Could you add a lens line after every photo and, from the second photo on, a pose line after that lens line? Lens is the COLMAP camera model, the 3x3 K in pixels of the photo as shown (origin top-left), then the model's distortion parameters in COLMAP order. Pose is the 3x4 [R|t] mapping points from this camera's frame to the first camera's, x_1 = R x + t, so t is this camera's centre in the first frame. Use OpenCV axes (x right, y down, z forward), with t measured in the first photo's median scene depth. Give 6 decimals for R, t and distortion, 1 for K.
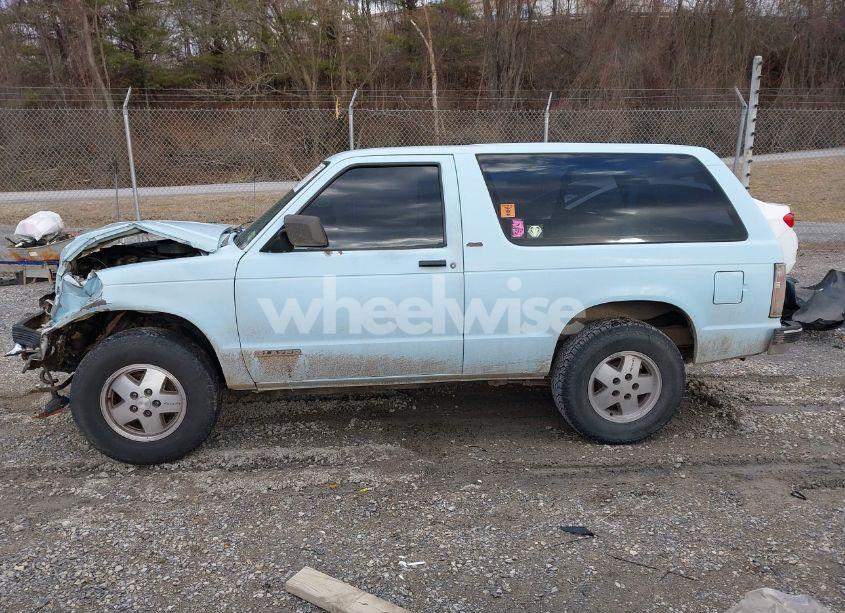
lens RADIAL K [[652.9, 0, 428.6], [0, 652.9, 339.8], [0, 0, 1]] dist [0.055727, -0.070670]
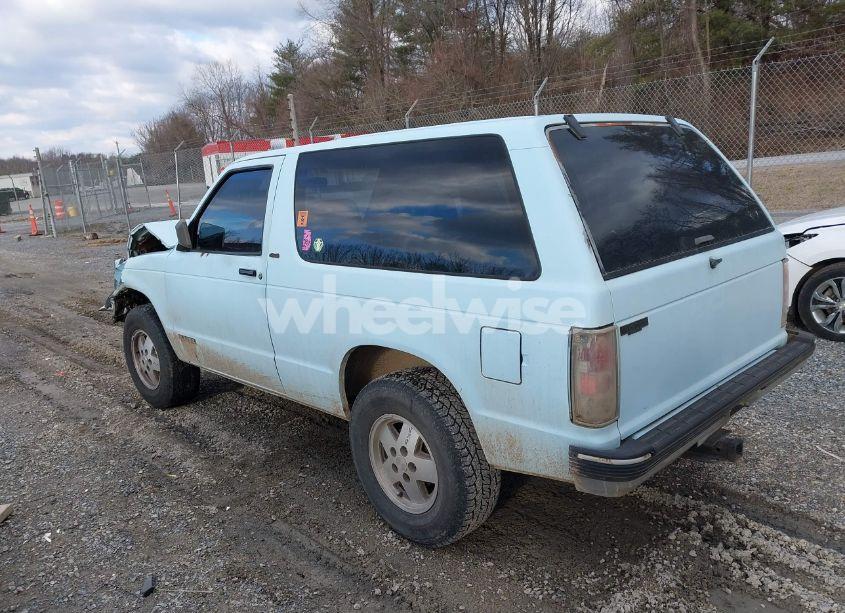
lens RADIAL K [[652.9, 0, 428.6], [0, 652.9, 339.8], [0, 0, 1]] dist [0.055727, -0.070670]
pose [[0.617634, 0.165265, -0.768905, 0.903980], [-0.133898, 0.985495, 0.104263, -0.152363], [0.774983, 0.038558, 0.630804, 0.594388]]
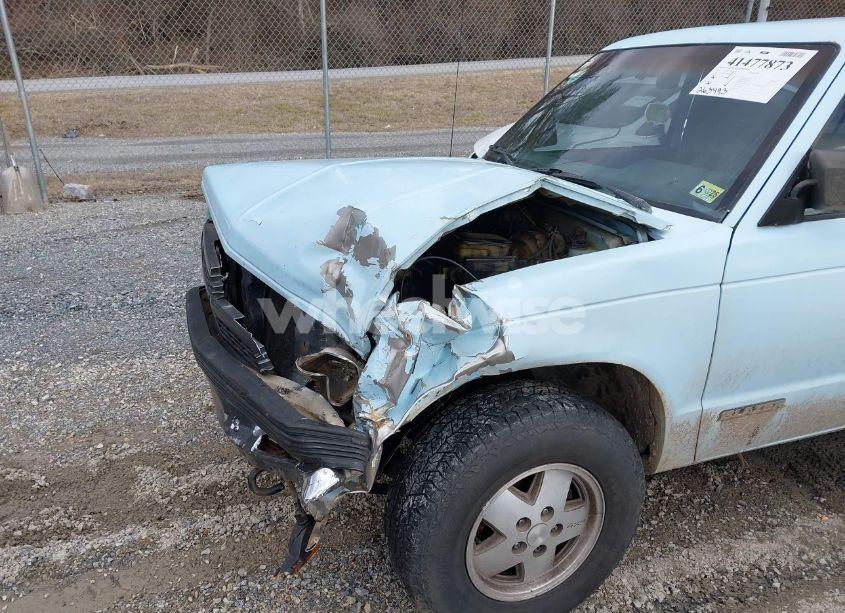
lens RADIAL K [[661.3, 0, 424.7], [0, 661.3, 342.1], [0, 0, 1]] dist [0.015787, -0.006950]
pose [[0.971389, -0.086184, 0.221307, -0.604976], [0.053505, 0.987293, 0.149633, -0.130151], [-0.231390, -0.133511, 0.963656, 0.533089]]
